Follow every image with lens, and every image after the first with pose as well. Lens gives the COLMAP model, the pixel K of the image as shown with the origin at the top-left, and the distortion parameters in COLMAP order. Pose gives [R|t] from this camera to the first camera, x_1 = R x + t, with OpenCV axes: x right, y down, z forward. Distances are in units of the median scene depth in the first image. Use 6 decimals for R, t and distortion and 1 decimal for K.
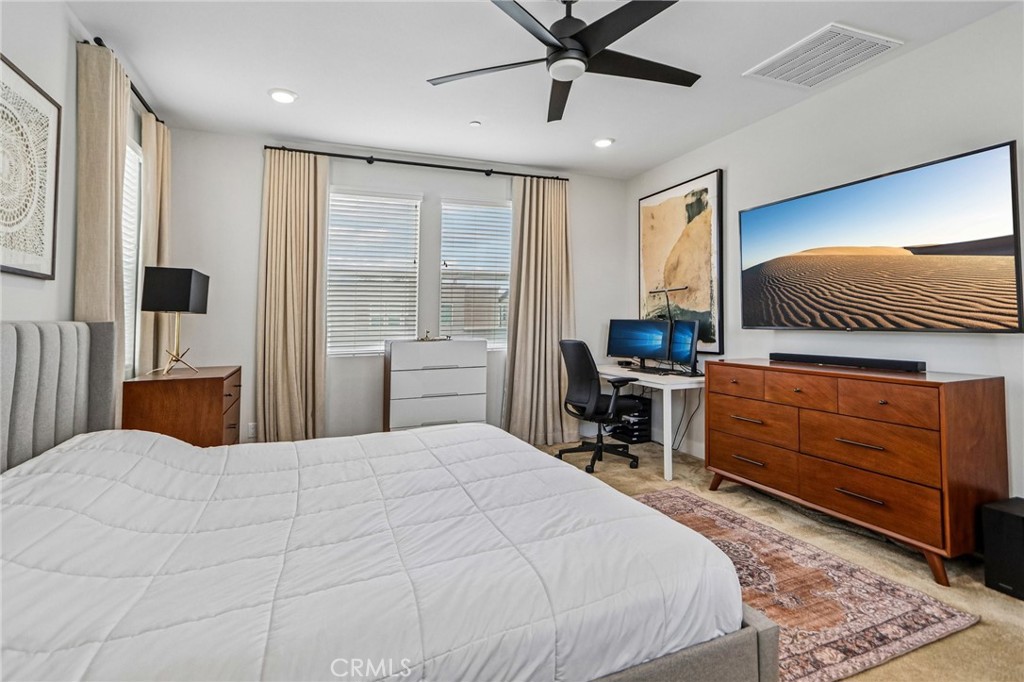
lens RADIAL K [[472.5, 0, 495.9], [0, 472.5, 326.9], [0, 0, 1]] dist [-0.003304, -0.000228]
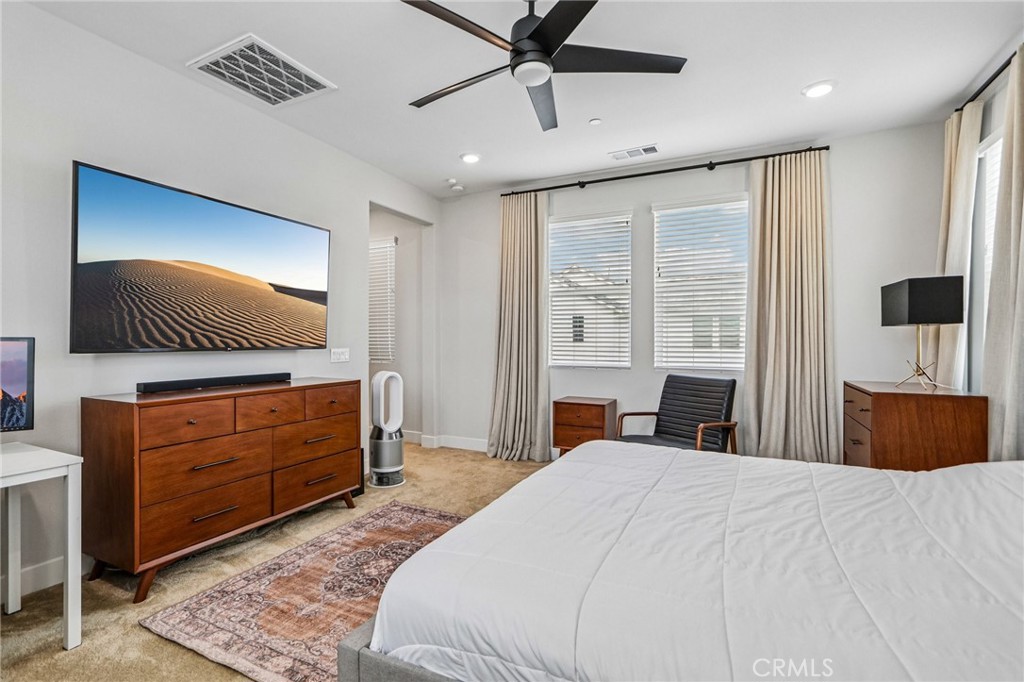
lens RADIAL K [[474.4, 0, 497.5], [0, 474.4, 334.6], [0, 0, 1]] dist [-0.002242, 0.000234]
pose [[-0.672330, 0.011793, 0.740157, -0.465747], [0.001520, 0.999893, -0.014550, -0.013920], [-0.740250, -0.008658, -0.672276, 1.378636]]
